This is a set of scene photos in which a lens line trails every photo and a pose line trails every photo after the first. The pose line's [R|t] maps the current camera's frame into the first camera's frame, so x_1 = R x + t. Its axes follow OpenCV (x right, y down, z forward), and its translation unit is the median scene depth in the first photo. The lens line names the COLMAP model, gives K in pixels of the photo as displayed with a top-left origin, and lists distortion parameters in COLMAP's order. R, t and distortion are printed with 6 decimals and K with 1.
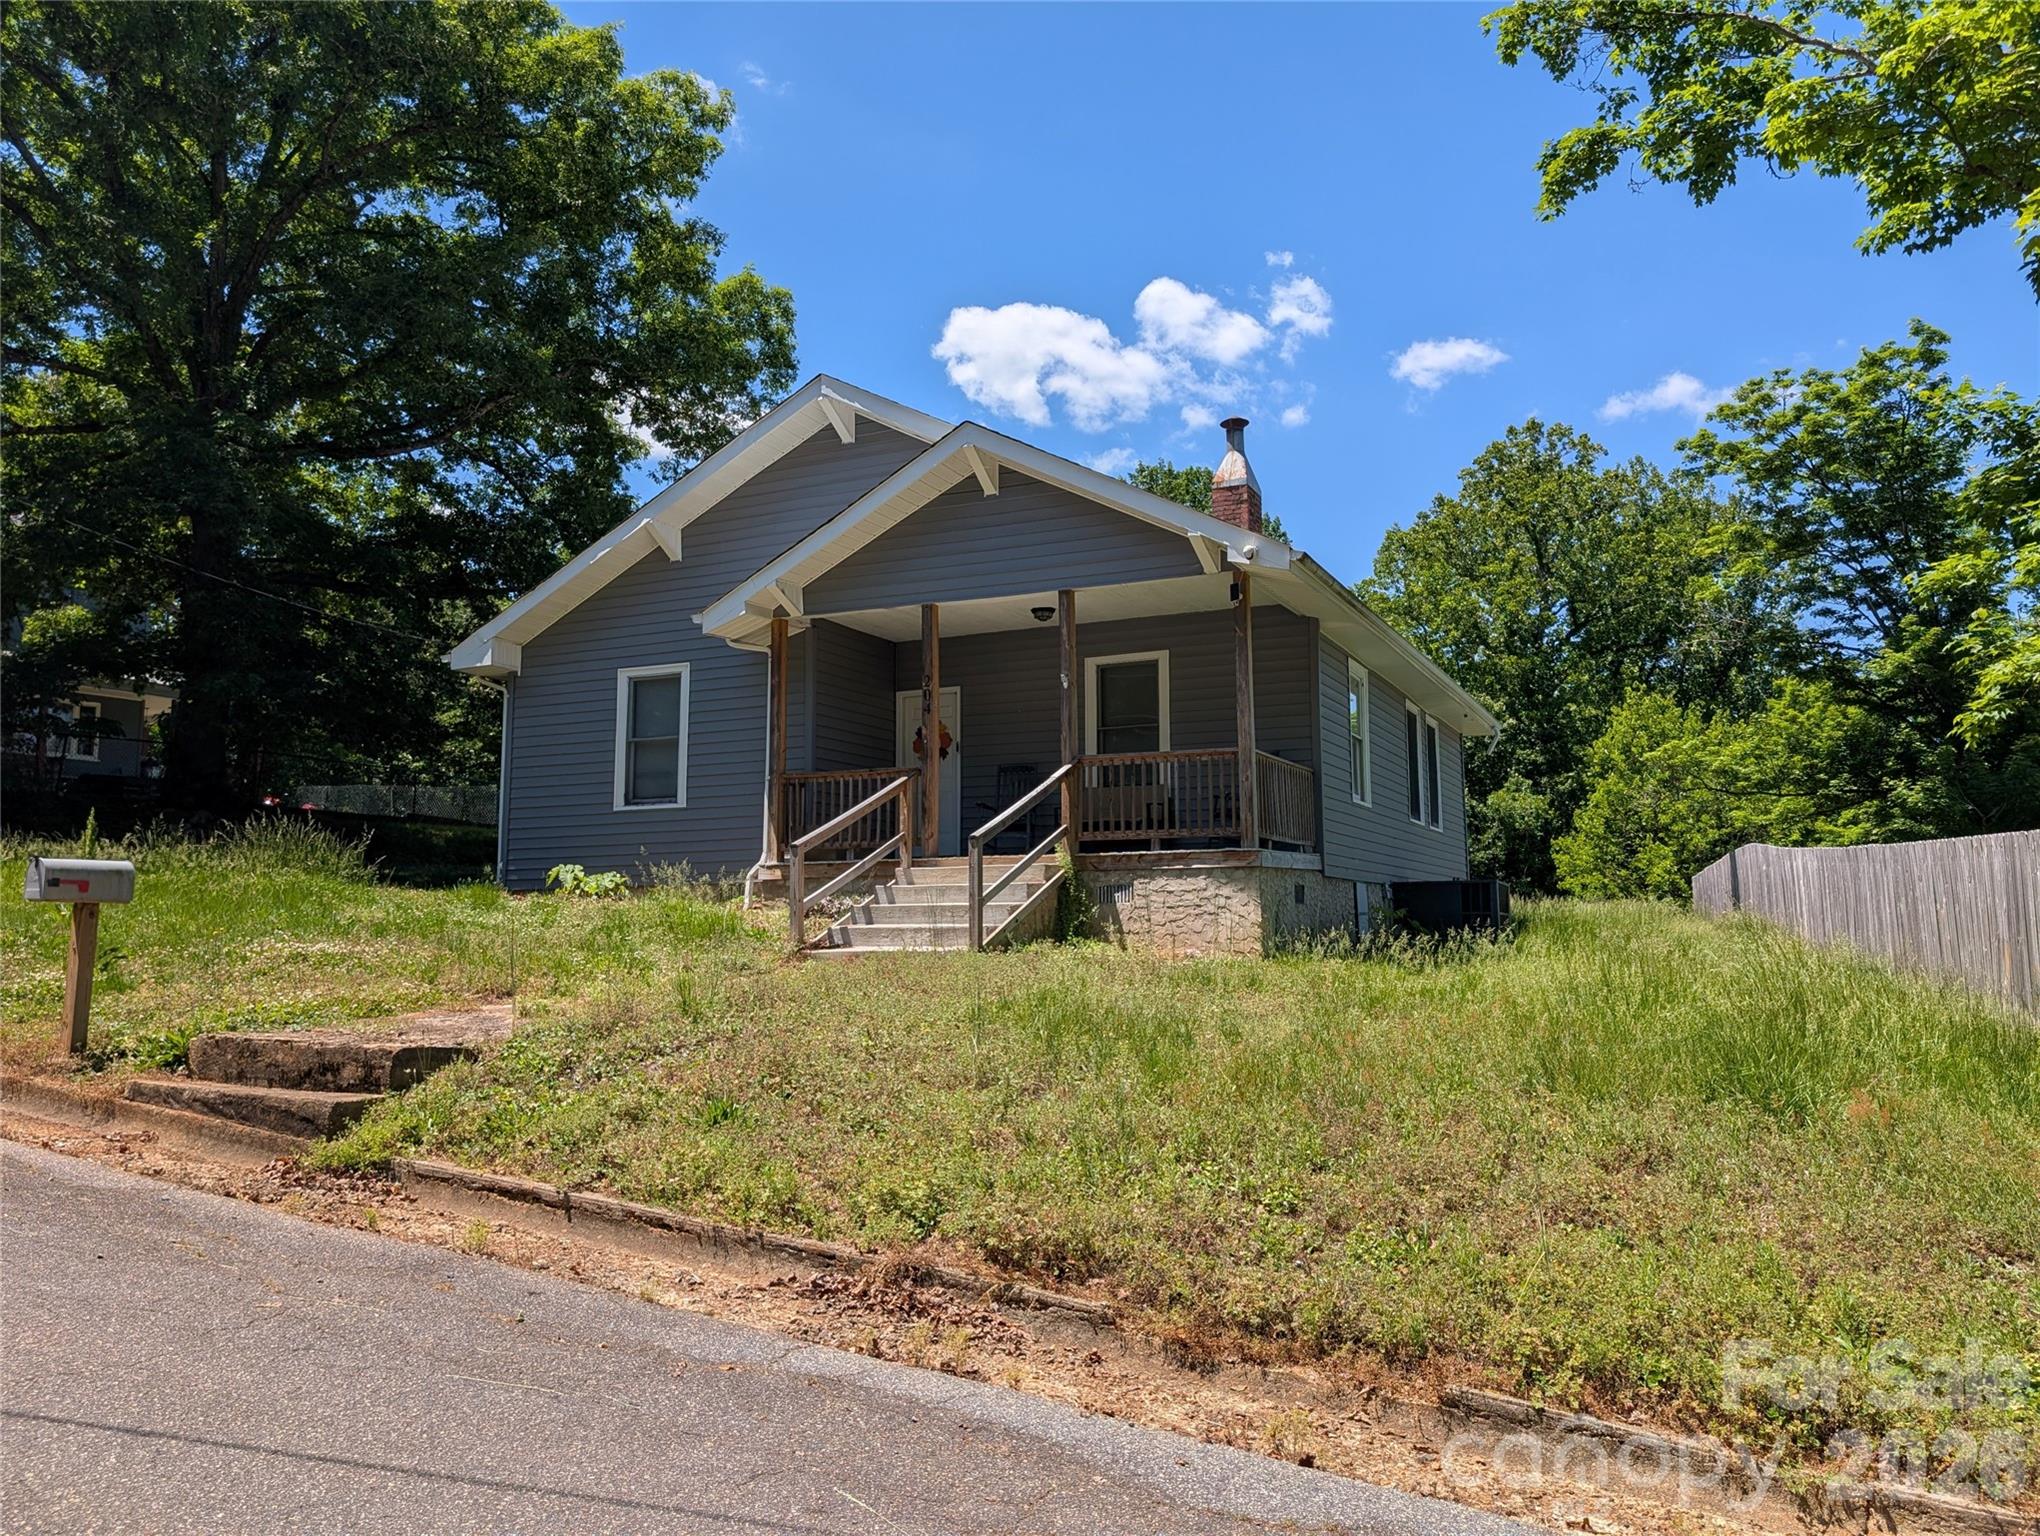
lens RADIAL K [[1461.0, 0, 1028.9], [0, 1461.0, 767.5], [0, 0, 1]] dist [0.037579, -0.032863]
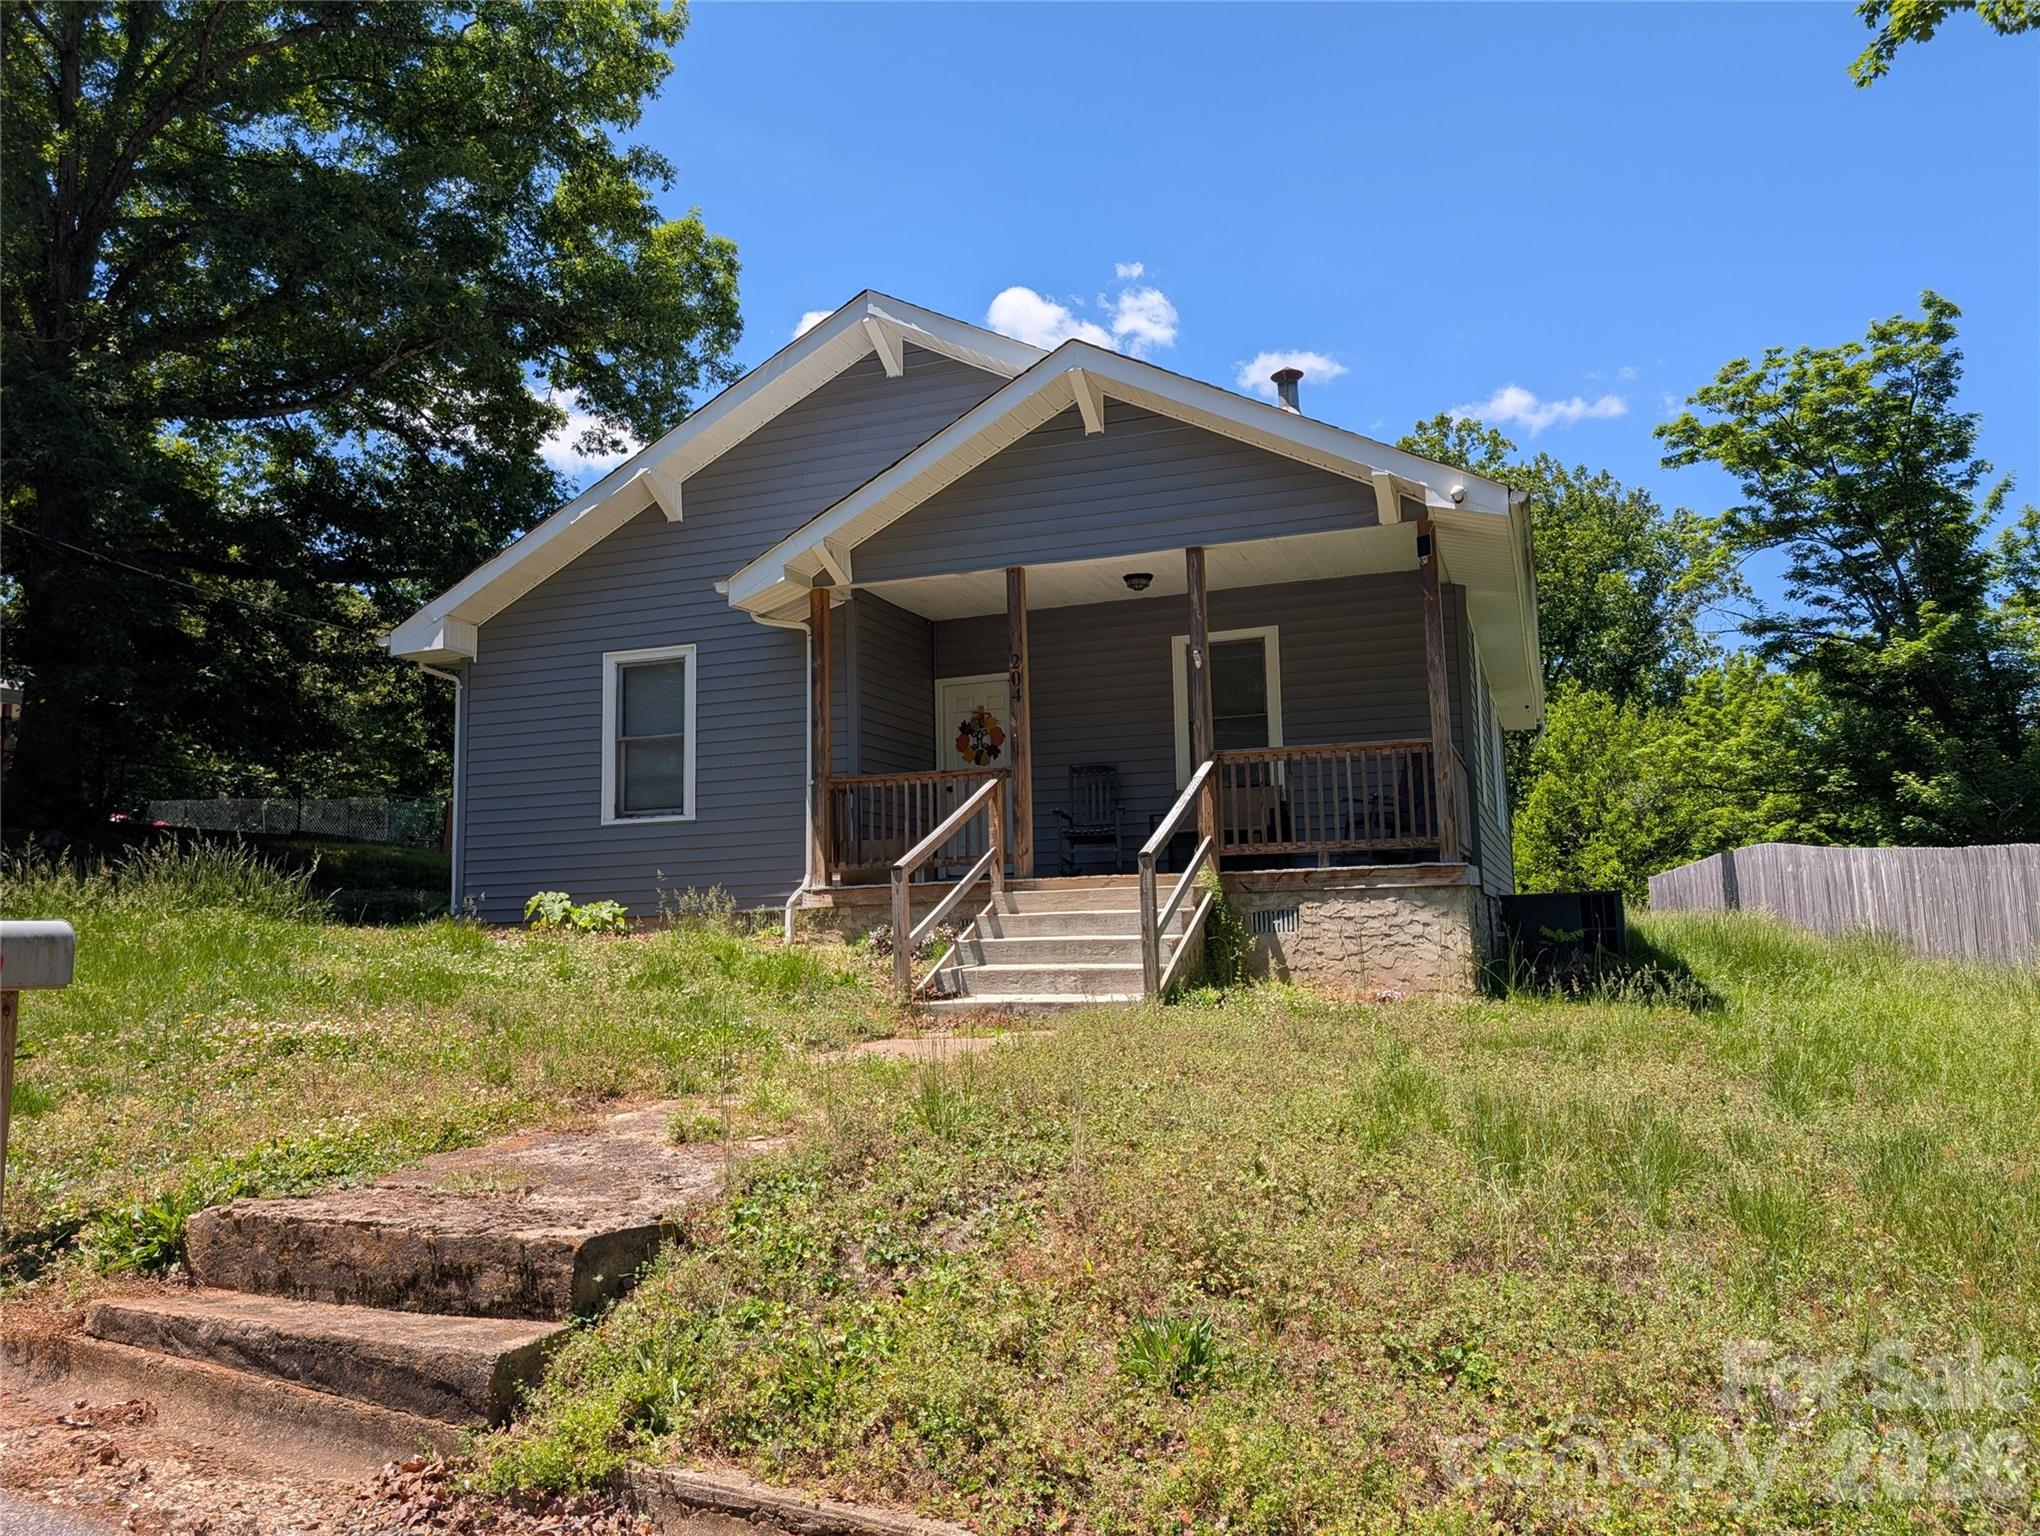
lens RADIAL K [[1461.0, 0, 1002.2], [0, 1461.0, 764.2], [0, 0, 1]] dist [0.037579, -0.032863]
pose [[0.996716, -0.009665, 0.080402, -0.131980], [0.010179, 0.999930, -0.005988, 0.002789], [-0.080339, 0.006787, 0.996744, 0.172506]]
